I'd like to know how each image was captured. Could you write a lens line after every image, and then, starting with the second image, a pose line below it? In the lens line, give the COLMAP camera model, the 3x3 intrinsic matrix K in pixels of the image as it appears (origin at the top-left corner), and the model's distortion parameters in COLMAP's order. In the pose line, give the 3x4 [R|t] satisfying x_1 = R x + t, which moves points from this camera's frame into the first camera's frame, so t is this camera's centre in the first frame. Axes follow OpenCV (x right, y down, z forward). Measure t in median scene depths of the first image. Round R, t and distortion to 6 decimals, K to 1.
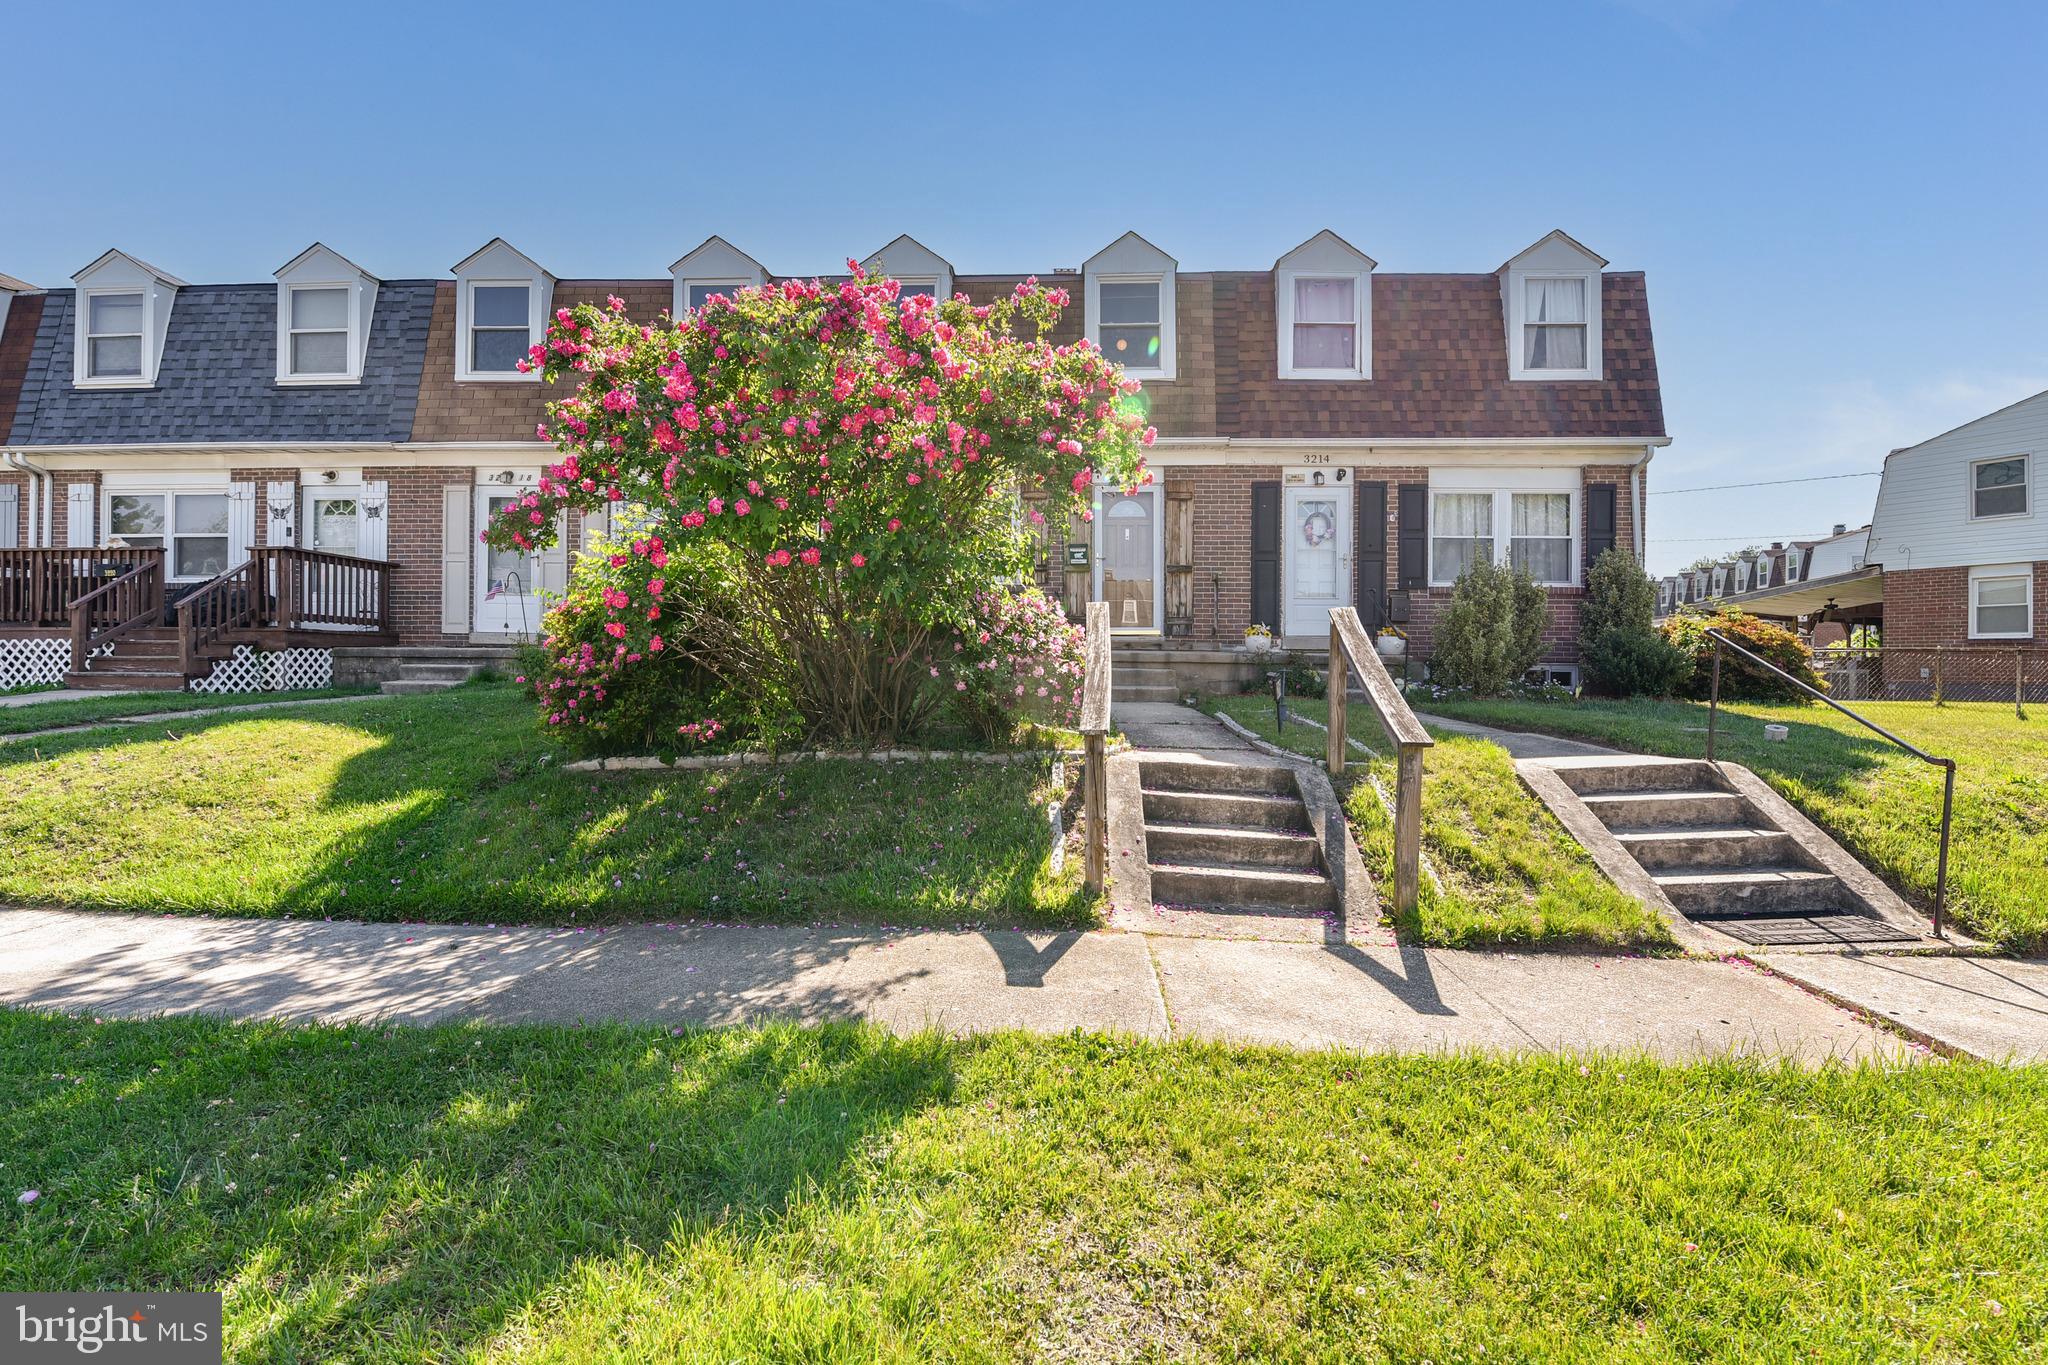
lens RADIAL K [[902.4, 0, 972.9], [0, 902.4, 699.2], [0, 0, 1]] dist [-0.000022, -0.000096]
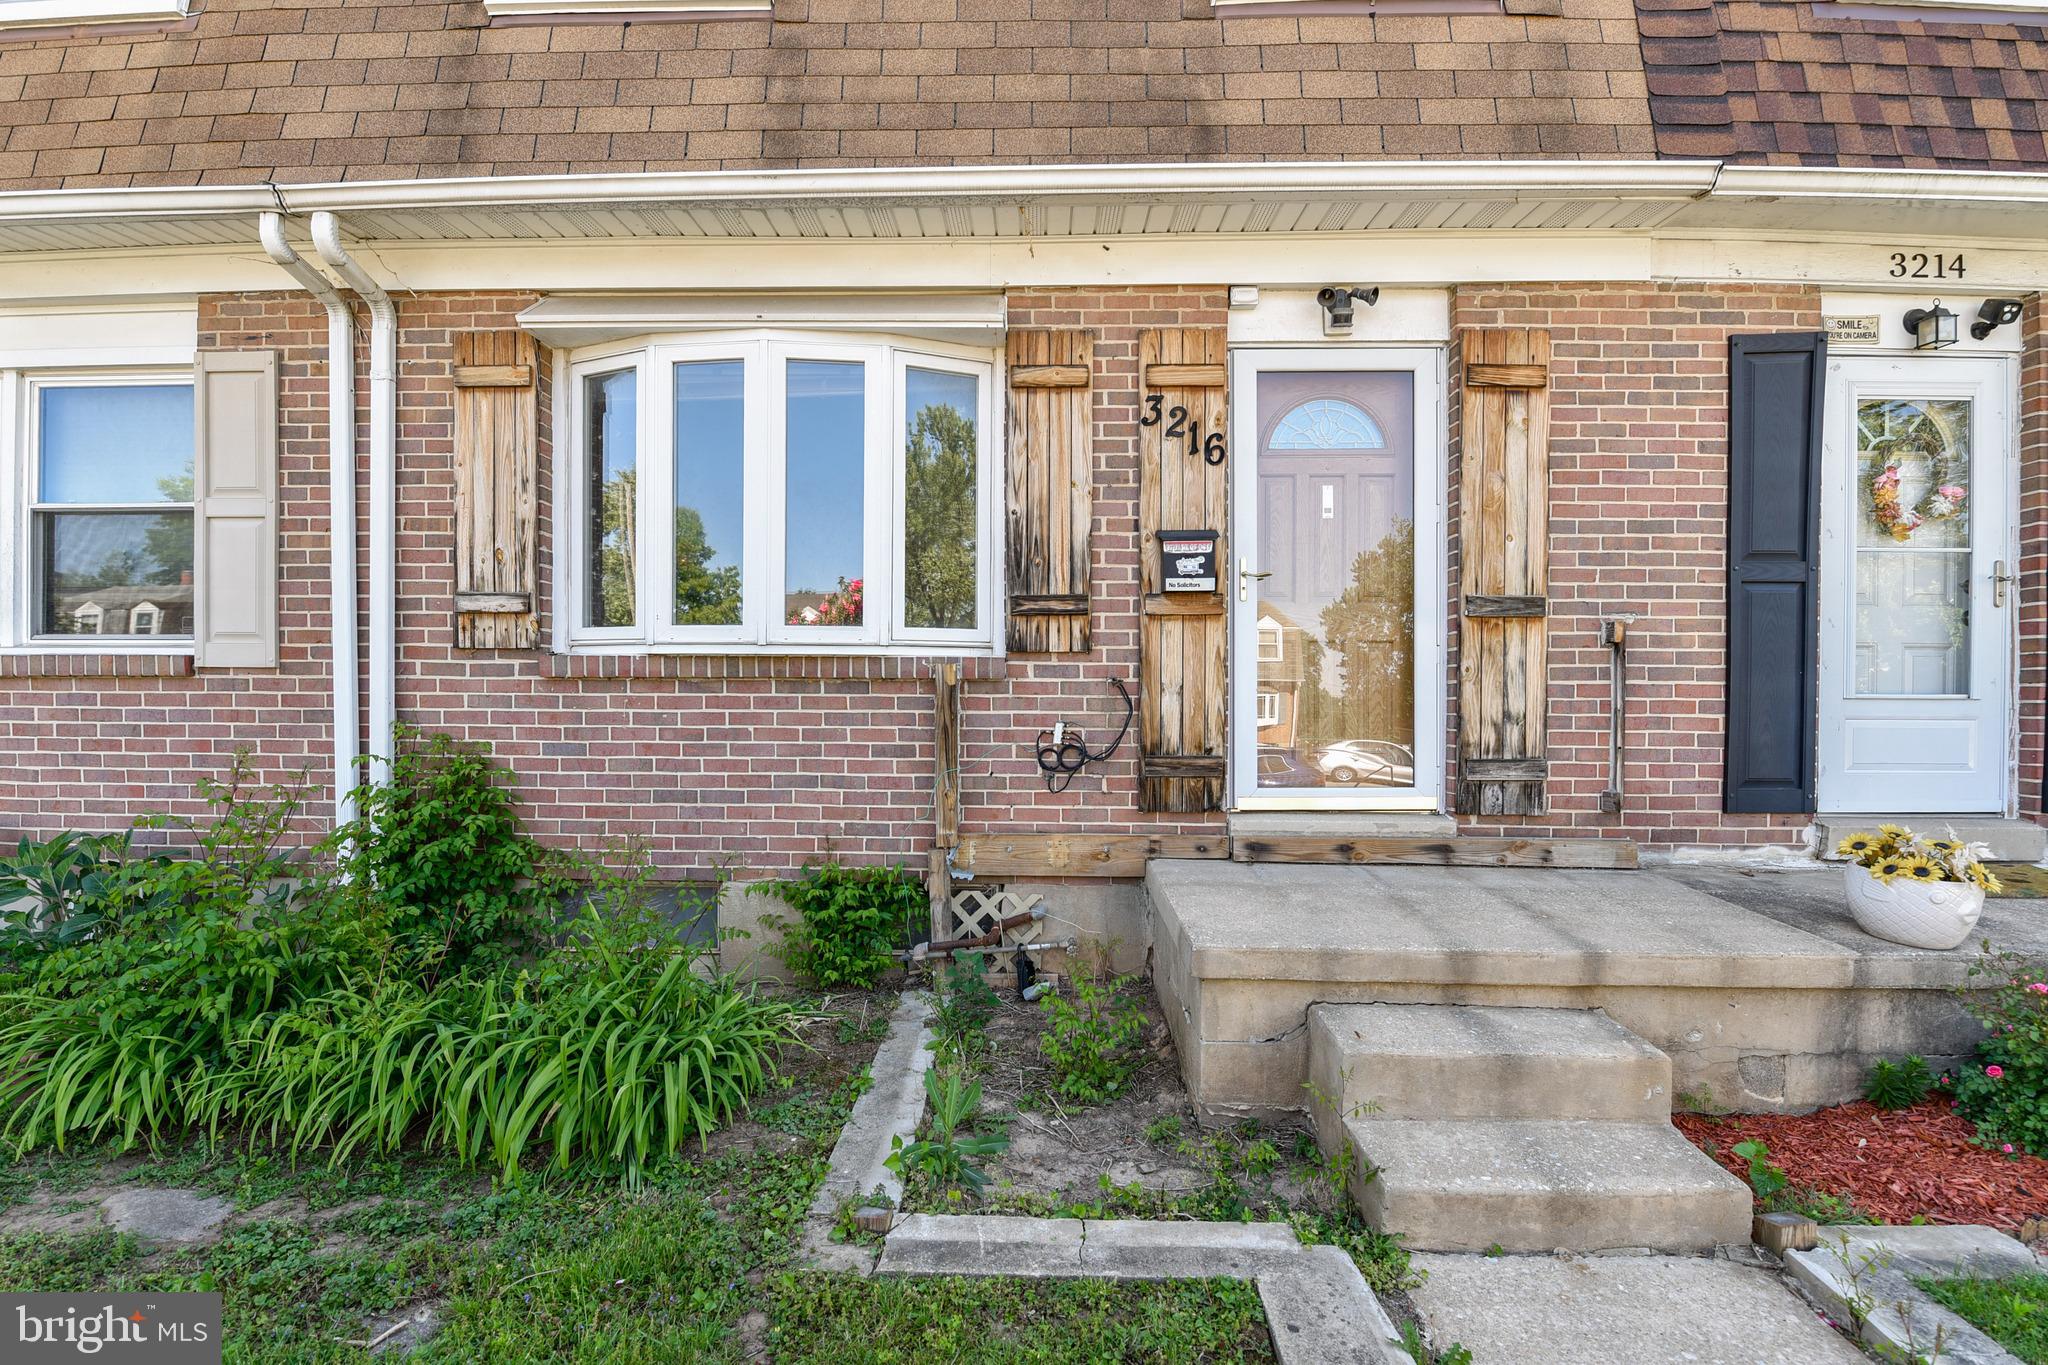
lens RADIAL K [[888.8, 0, 1028.7], [0, 888.8, 667.1], [0, 0, 1]] dist [-0.002135, -0.007970]
pose [[0.995977, -0.006563, 0.089373, 0.038334], [0.010081, 0.999189, -0.038976, -0.121853], [-0.089045, 0.039720, 0.995235, 0.761703]]
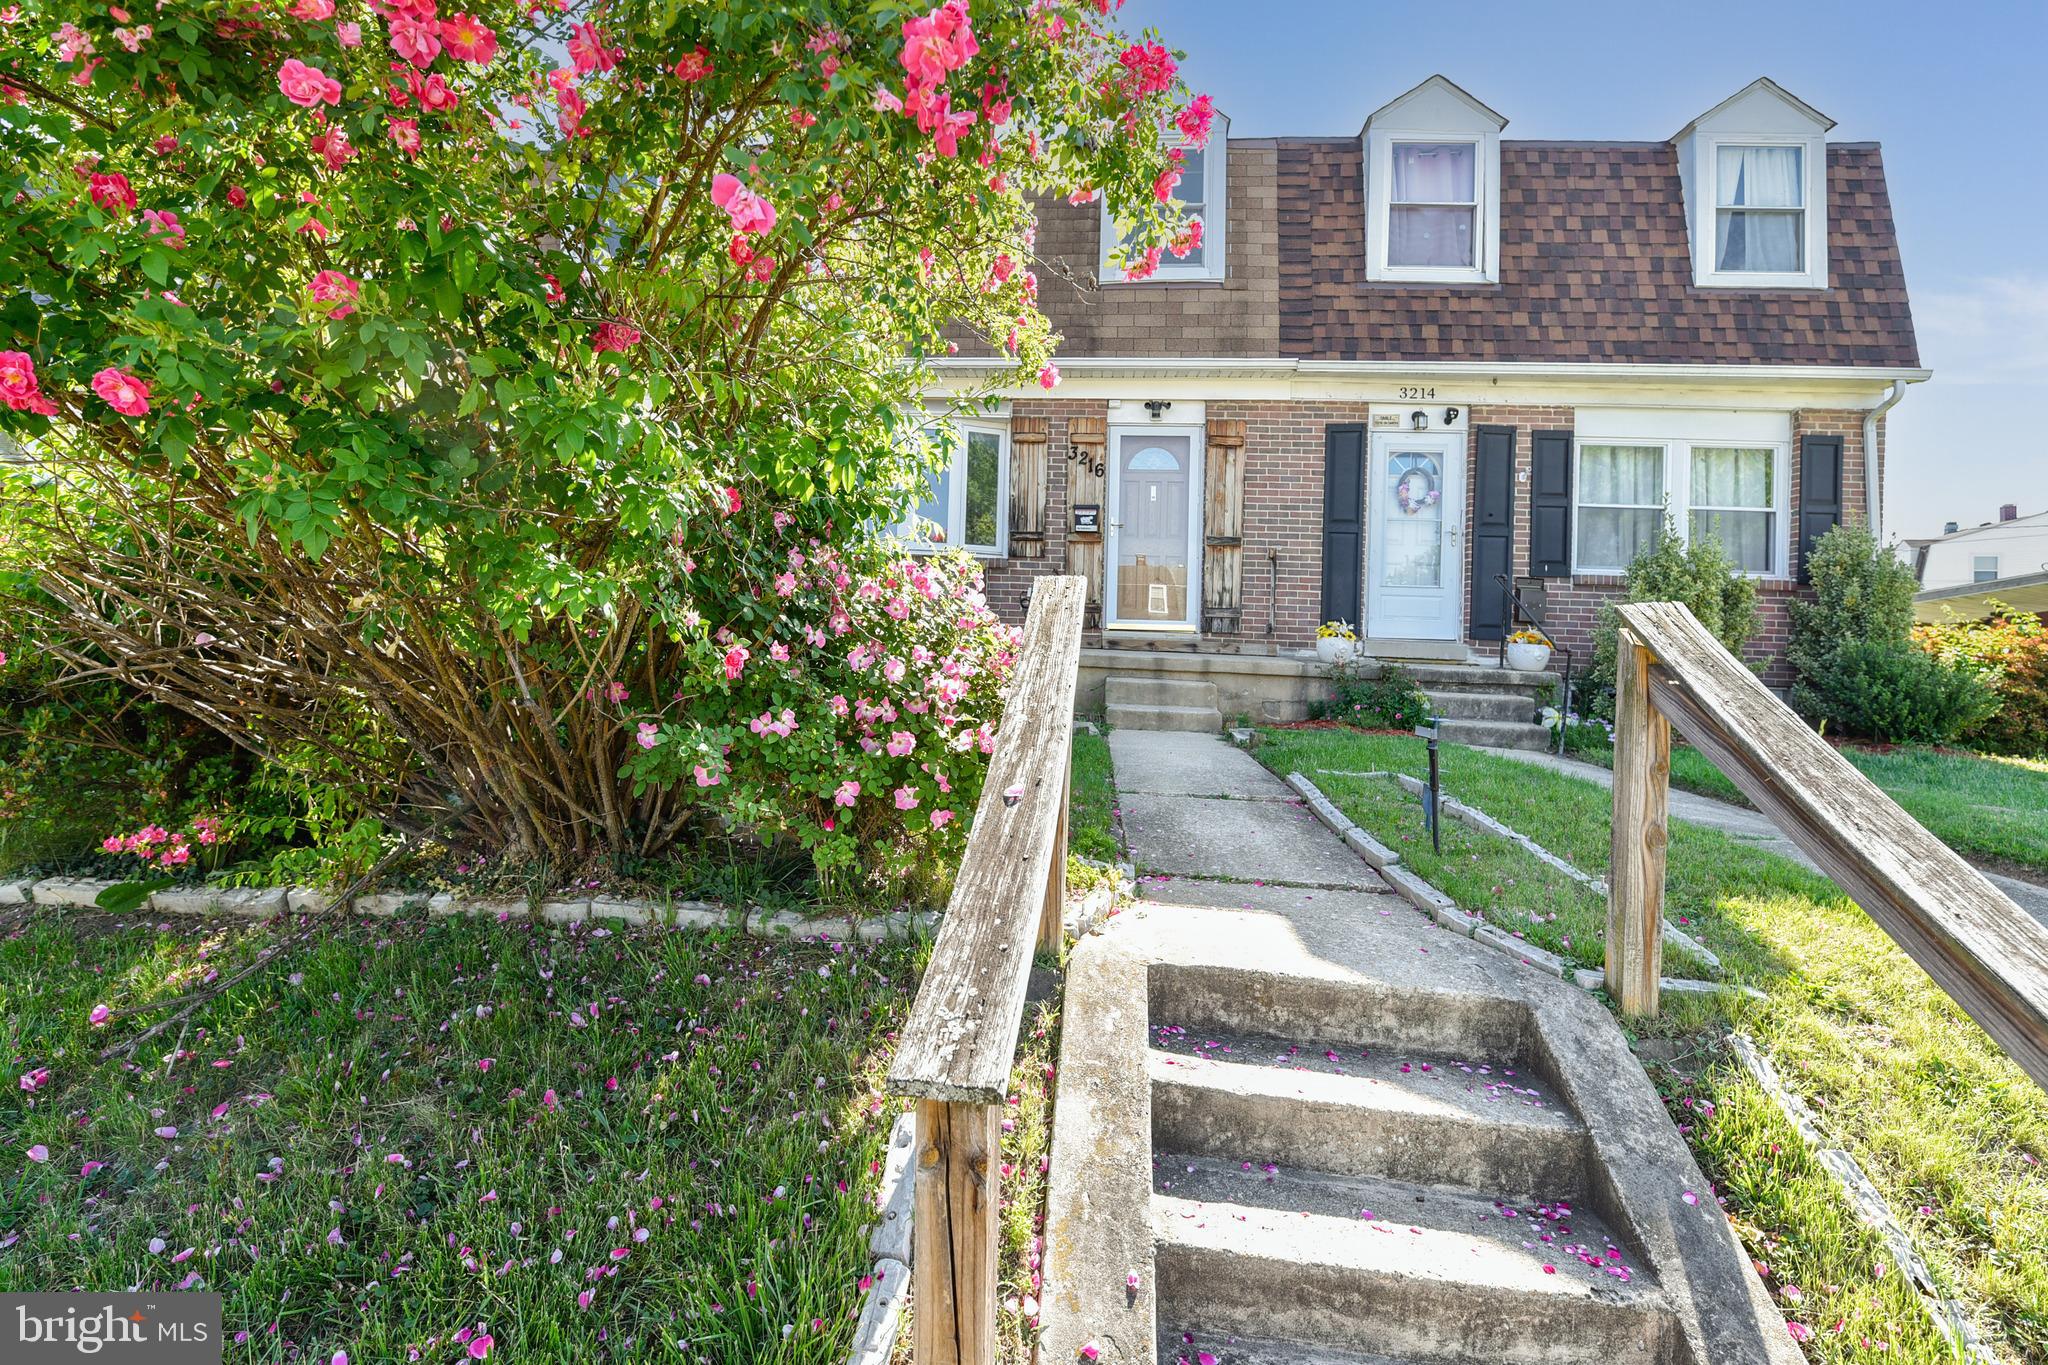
lens RADIAL K [[914.9, 0, 1019.8], [0, 914.9, 677.8], [0, 0, 1]] dist [-0.002492, -0.000794]
pose [[0.999506, 0.023687, 0.020638, 0.056621], [-0.023567, 0.999704, -0.006047, -0.028635], [-0.020776, 0.005557, 0.999769, 0.290070]]
